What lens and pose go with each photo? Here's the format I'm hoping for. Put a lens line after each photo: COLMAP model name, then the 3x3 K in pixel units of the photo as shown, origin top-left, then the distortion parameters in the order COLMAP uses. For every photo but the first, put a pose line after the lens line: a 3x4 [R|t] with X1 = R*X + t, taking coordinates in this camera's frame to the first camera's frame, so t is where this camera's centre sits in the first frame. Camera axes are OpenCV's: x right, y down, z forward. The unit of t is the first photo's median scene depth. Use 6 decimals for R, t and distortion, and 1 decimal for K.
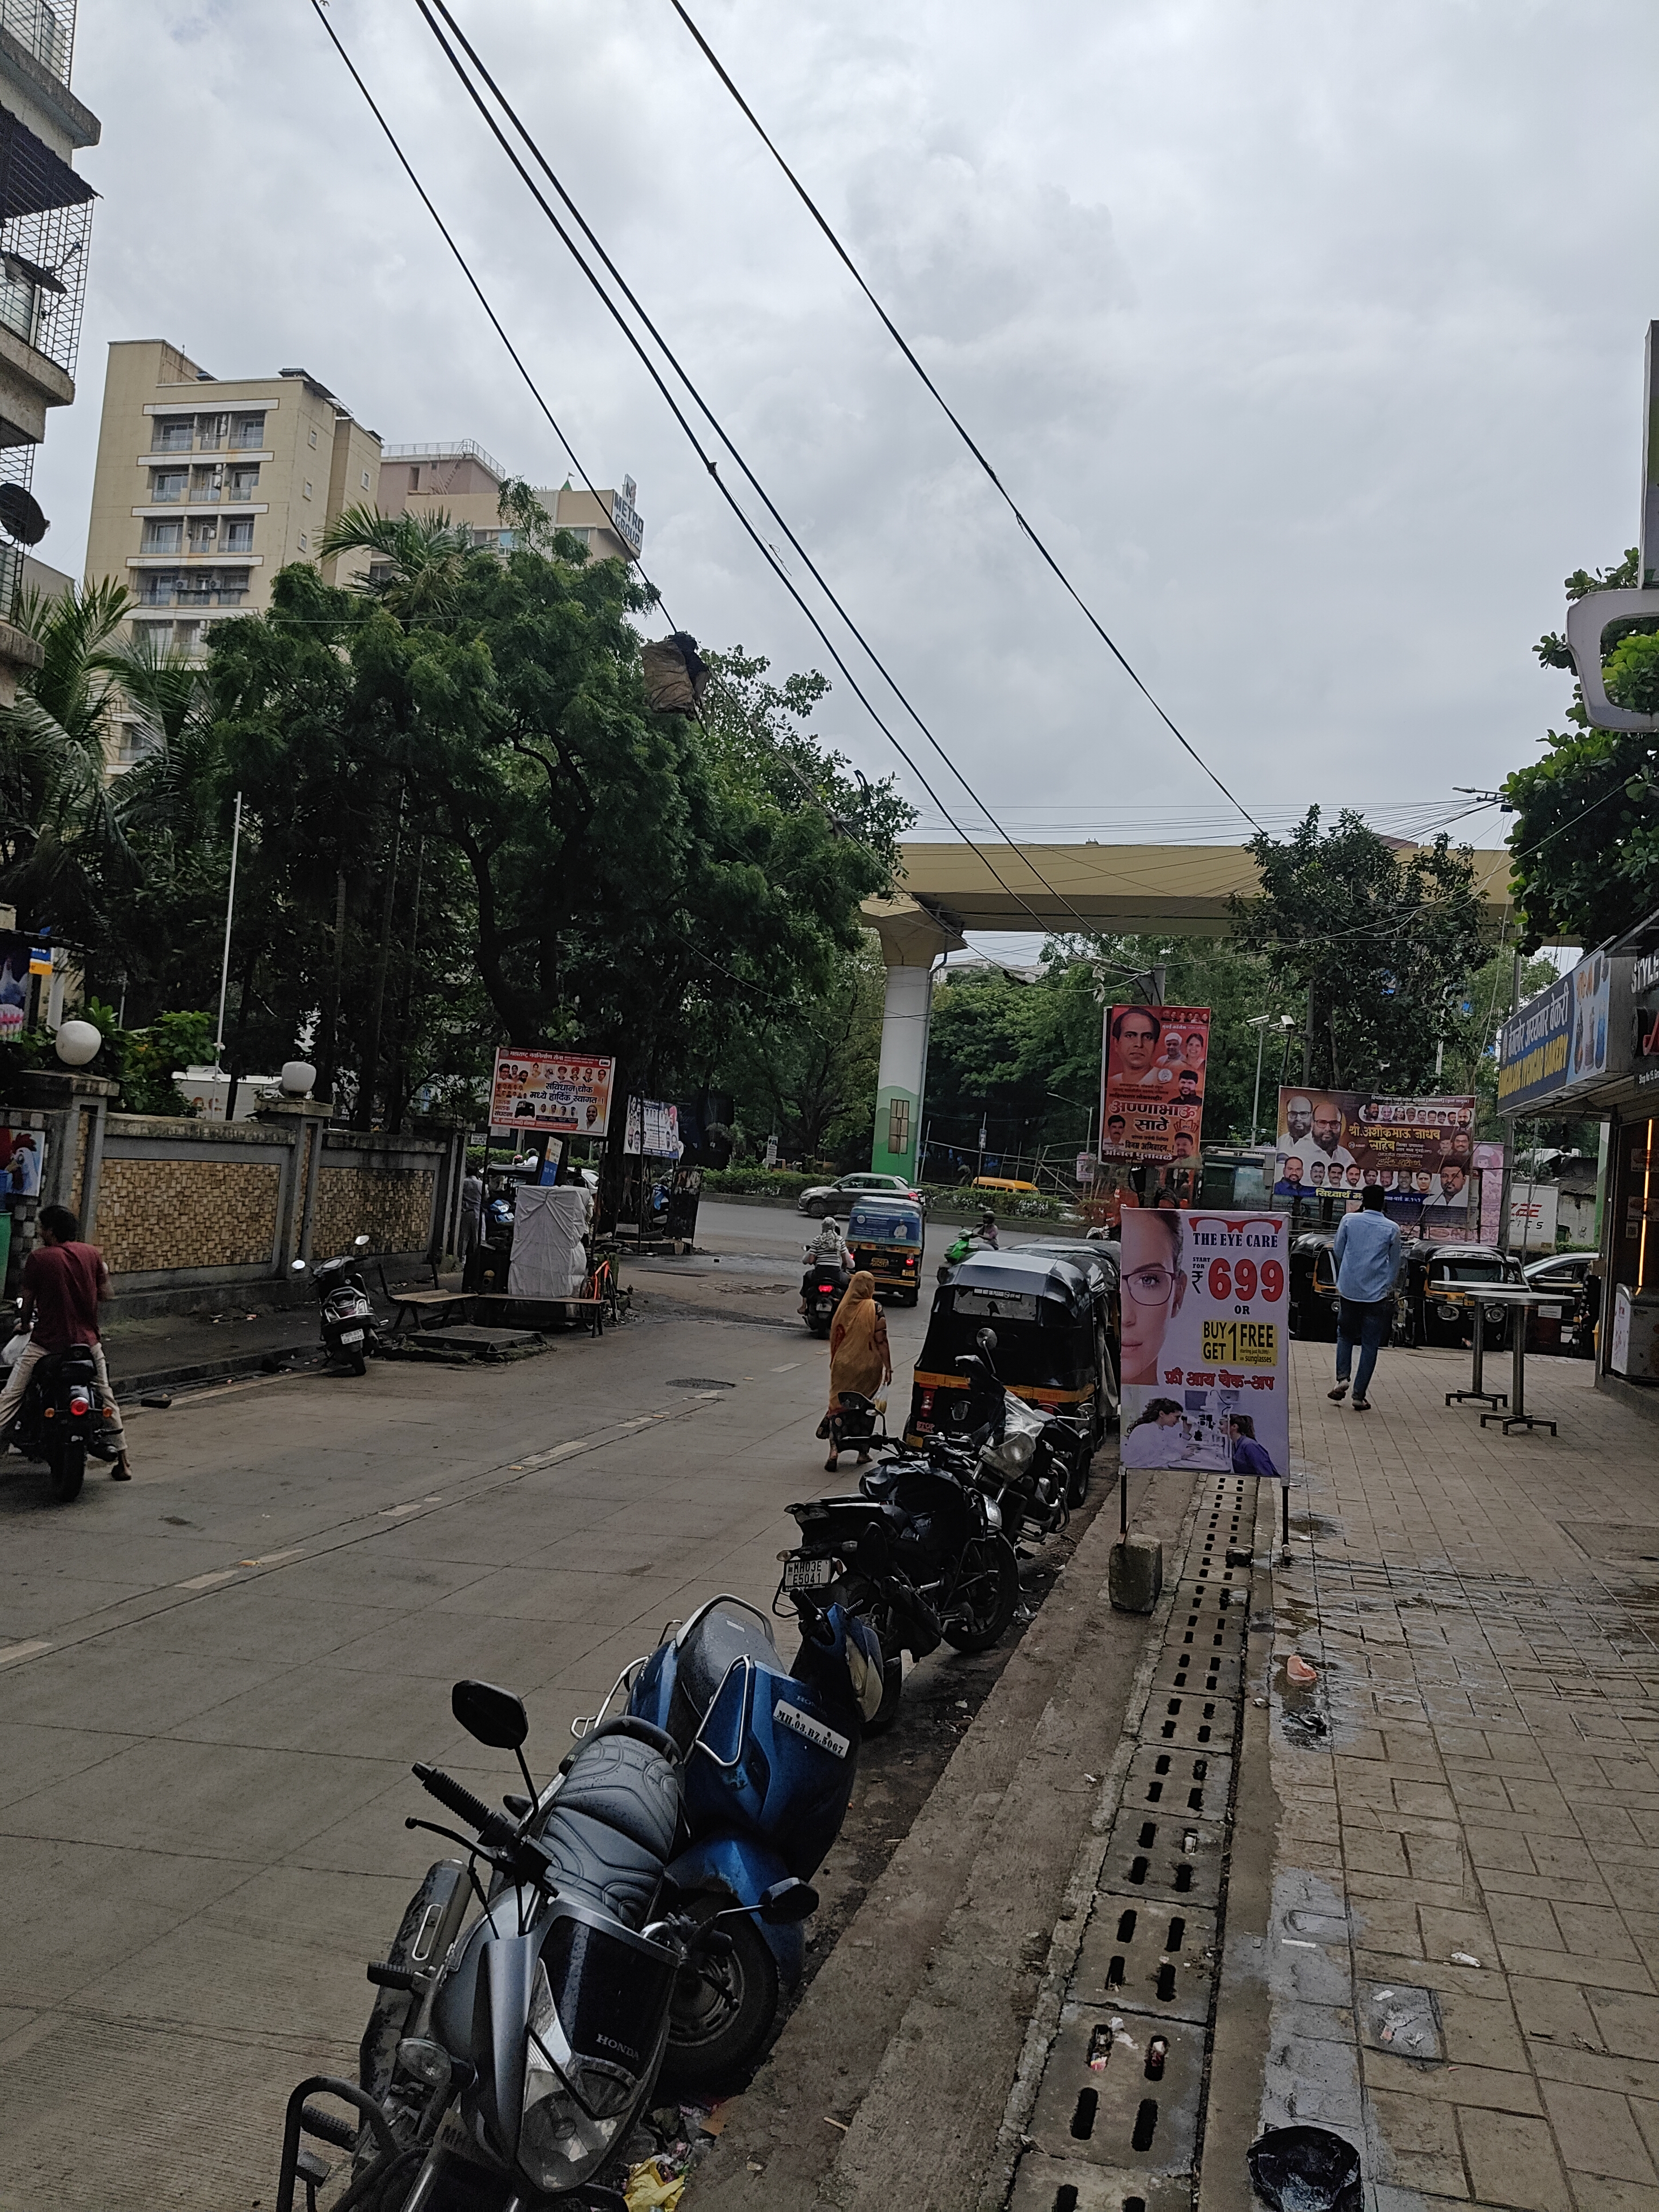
lens RADIAL K [[1668.5, 0, 831.1], [0, 1668.5, 1098.3], [0, 0, 1]] dist [0.077166, -0.160389]
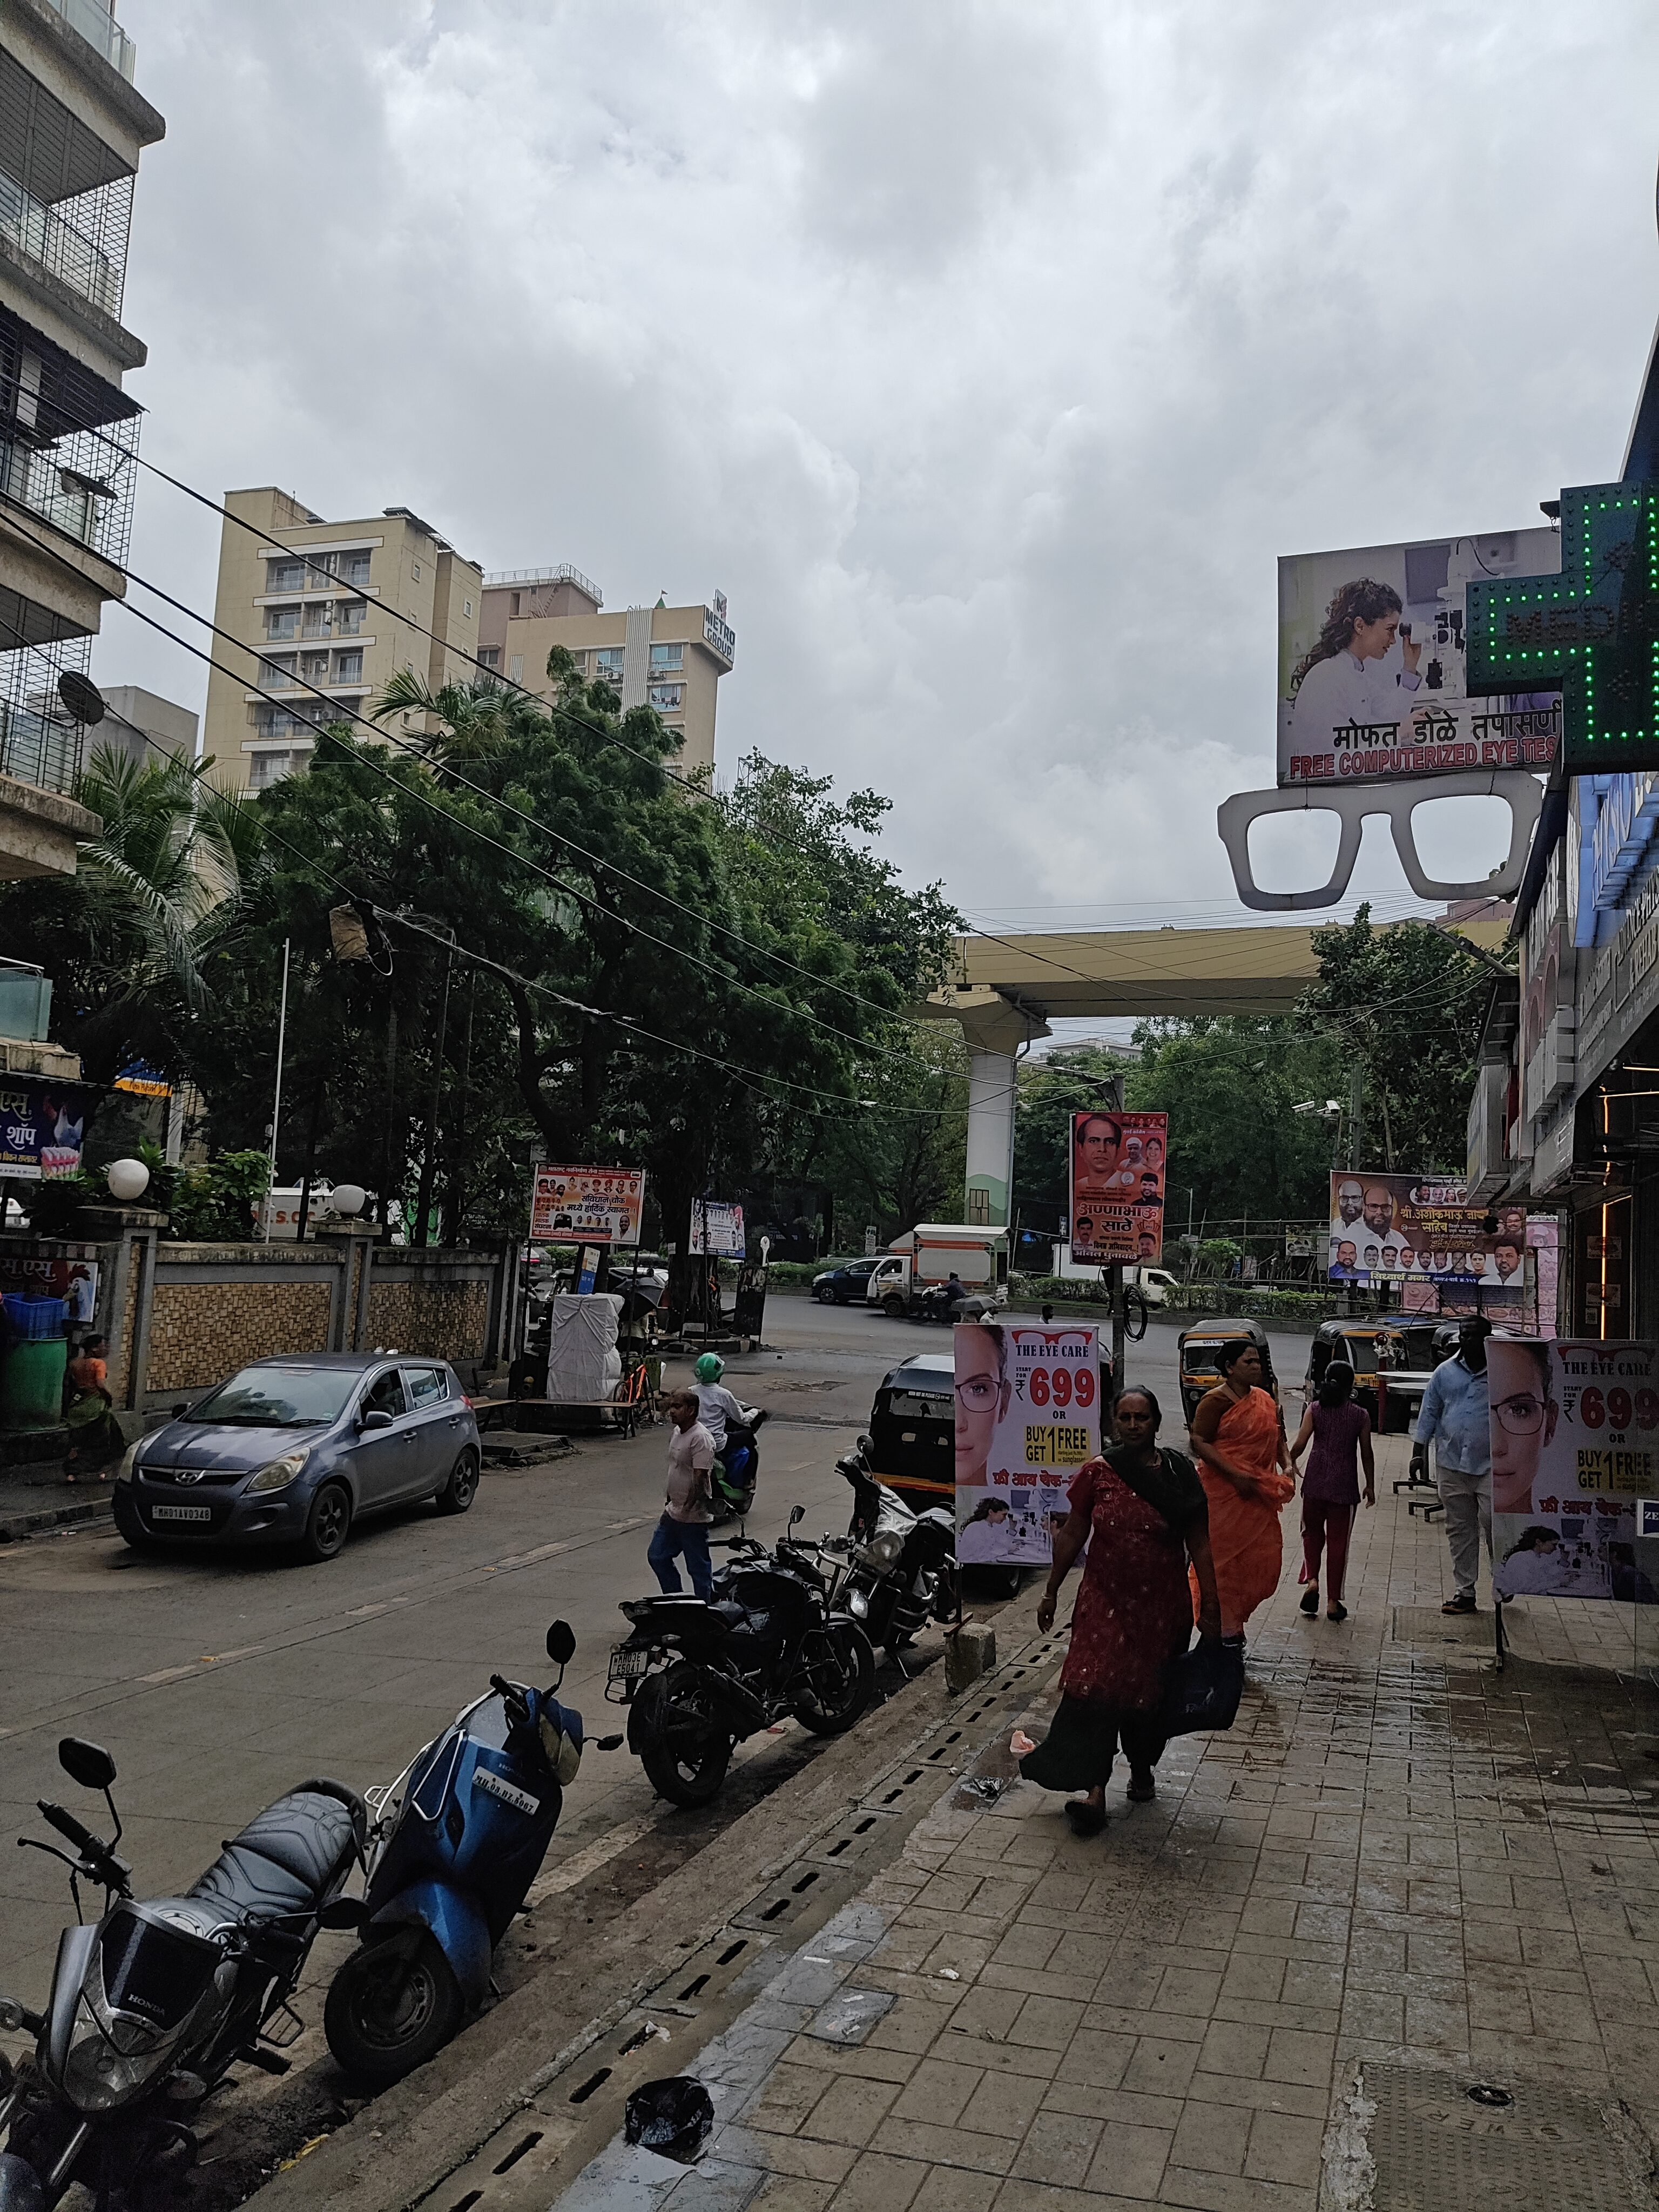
lens RADIAL K [[1681.0, 0, 851.5], [0, 1681.0, 1102.4], [0, 0, 1]] dist [0.118398, -0.308731]
pose [[0.996741, -0.034865, -0.072751, 0.085118], [0.031462, 0.998380, -0.047415, -0.013213], [0.074286, 0.044971, 0.996222, -0.054463]]
